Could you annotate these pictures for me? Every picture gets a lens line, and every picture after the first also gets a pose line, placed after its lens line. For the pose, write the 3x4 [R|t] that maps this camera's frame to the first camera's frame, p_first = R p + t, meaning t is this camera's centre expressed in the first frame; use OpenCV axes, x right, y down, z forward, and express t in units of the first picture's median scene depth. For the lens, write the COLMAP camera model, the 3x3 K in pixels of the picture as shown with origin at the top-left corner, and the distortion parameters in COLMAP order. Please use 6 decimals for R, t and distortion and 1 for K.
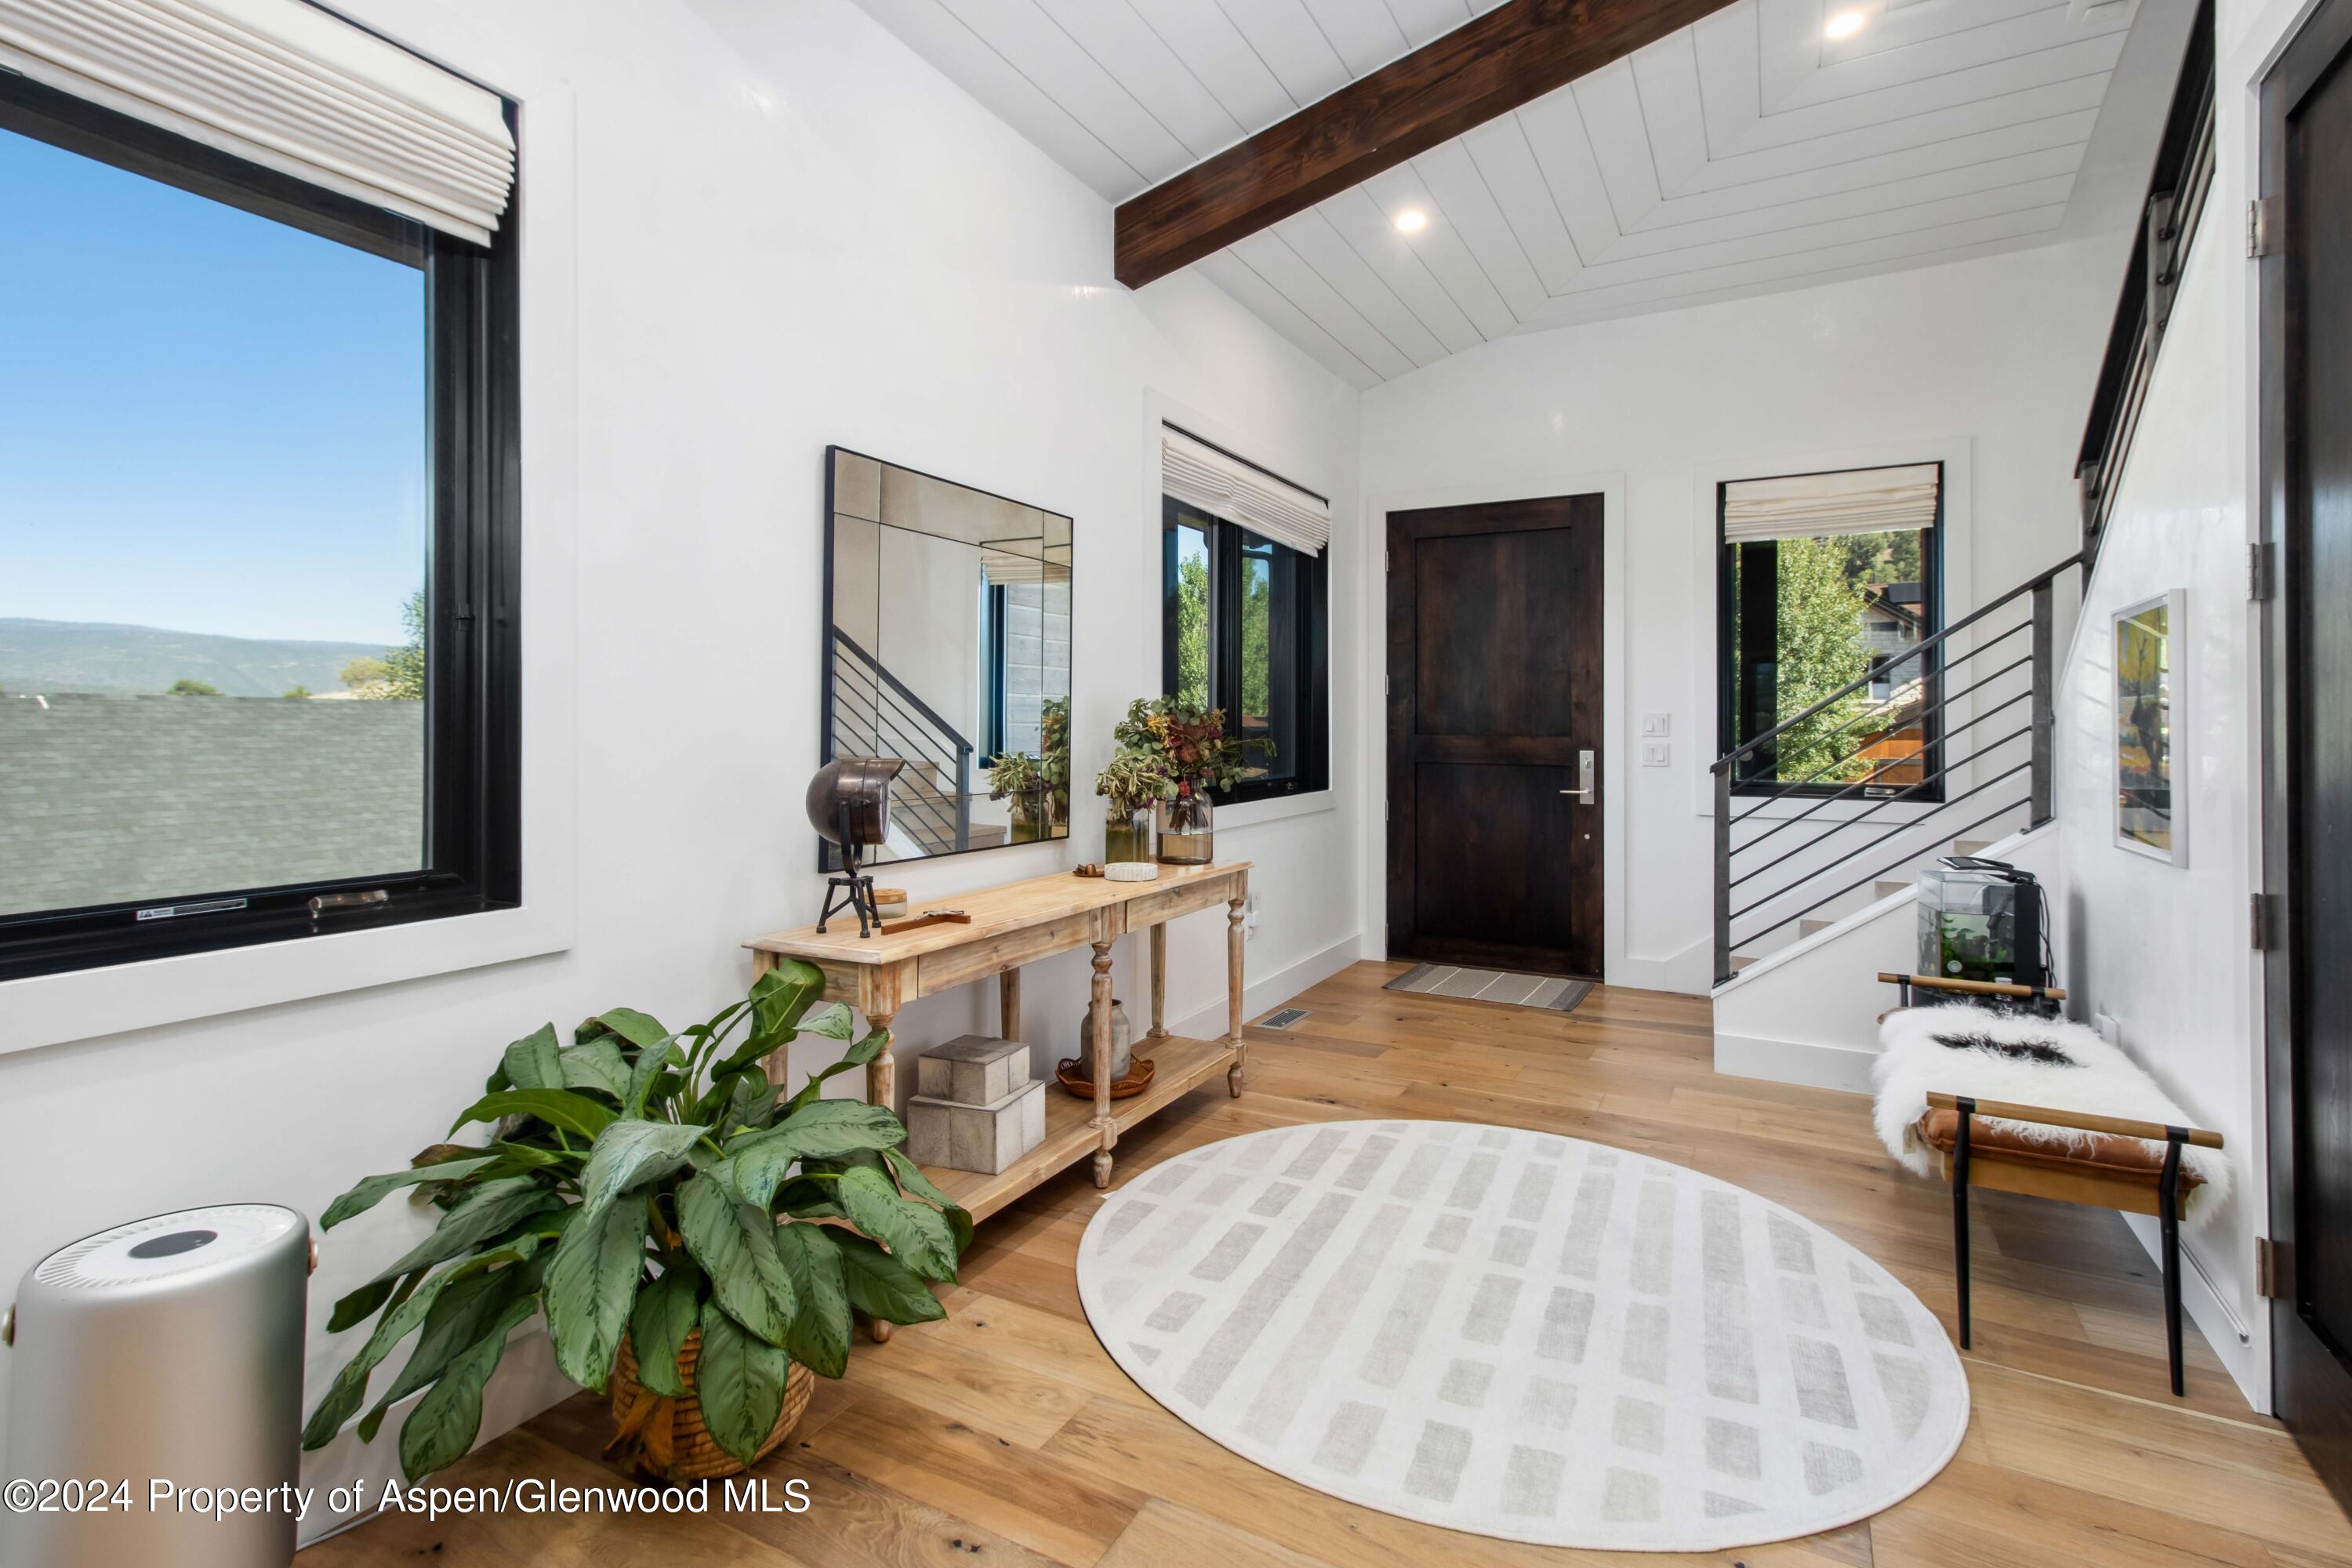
lens RADIAL K [[1121.7, 0, 1177.9], [0, 1121.7, 720.3], [0, 0, 1]] dist [0.000507, 0.000336]
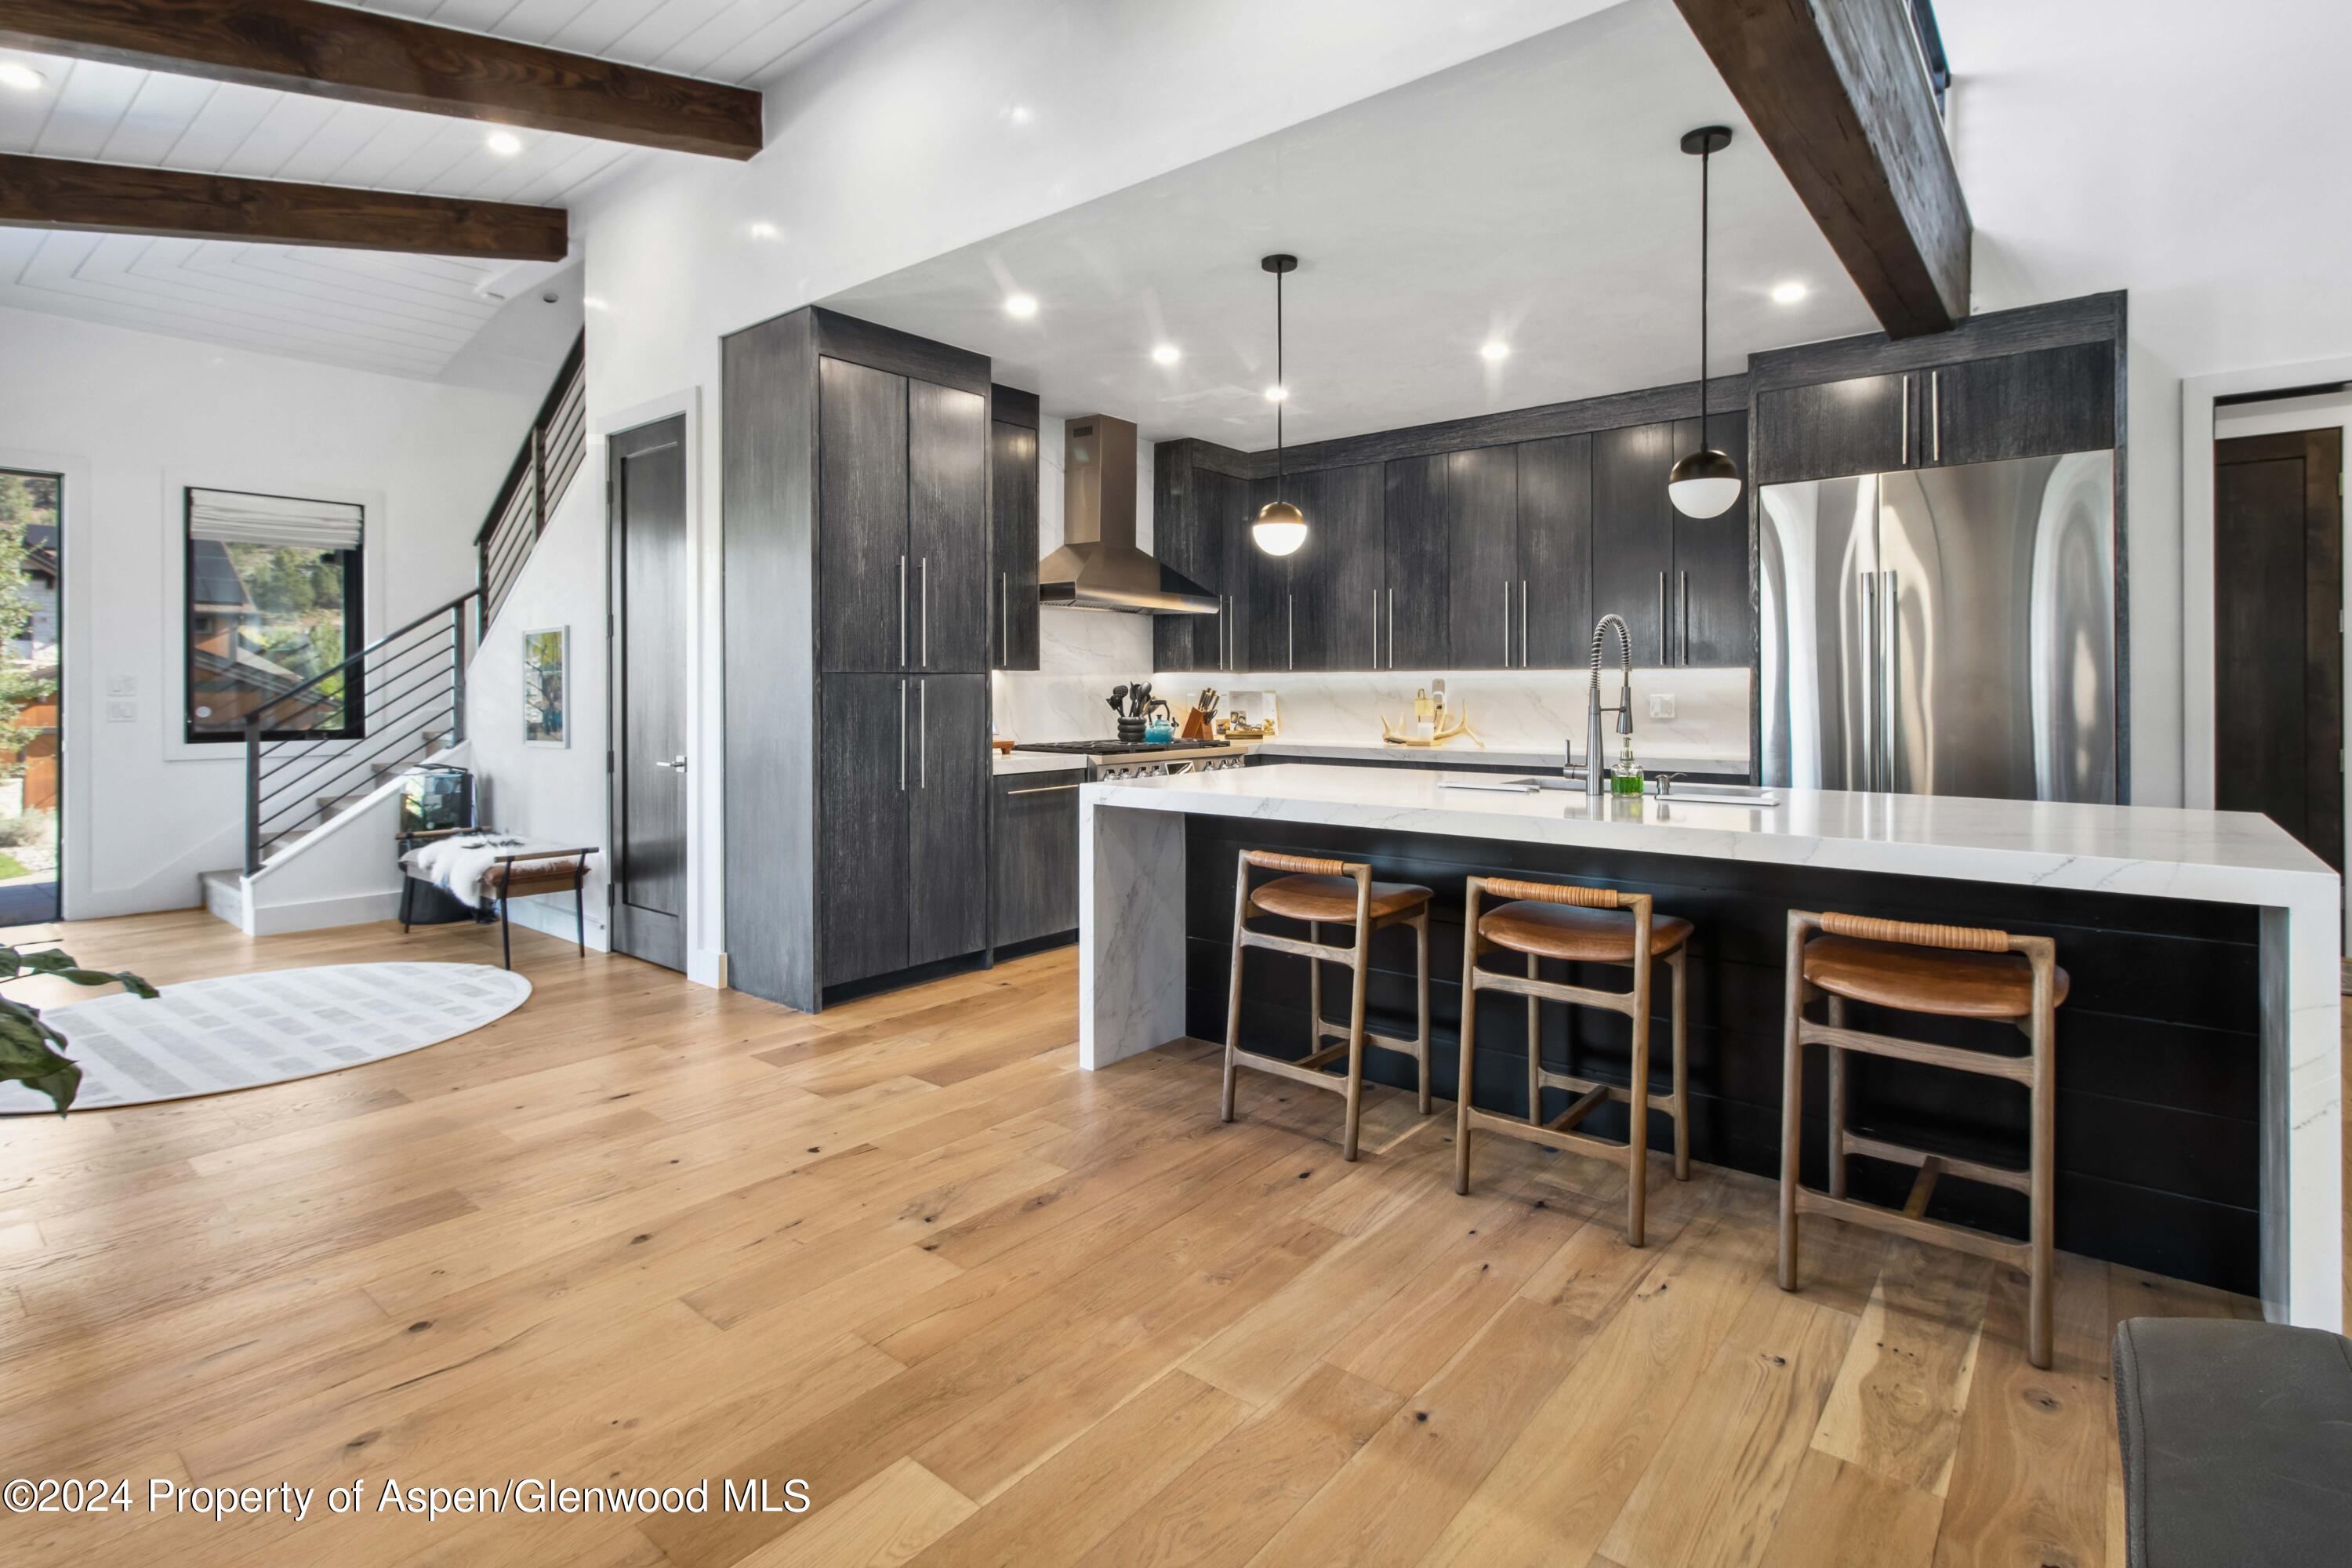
lens RADIAL K [[1160.4, 0, 1144.0], [0, 1160.4, 644.3], [0, 0, 1]] dist [0.000515, 0.000509]
pose [[0.214989, 0.032504, 0.976075, -0.751832], [-0.001083, 0.999453, -0.033044, -0.001028], [-0.976616, 0.006046, 0.214906, -0.419071]]
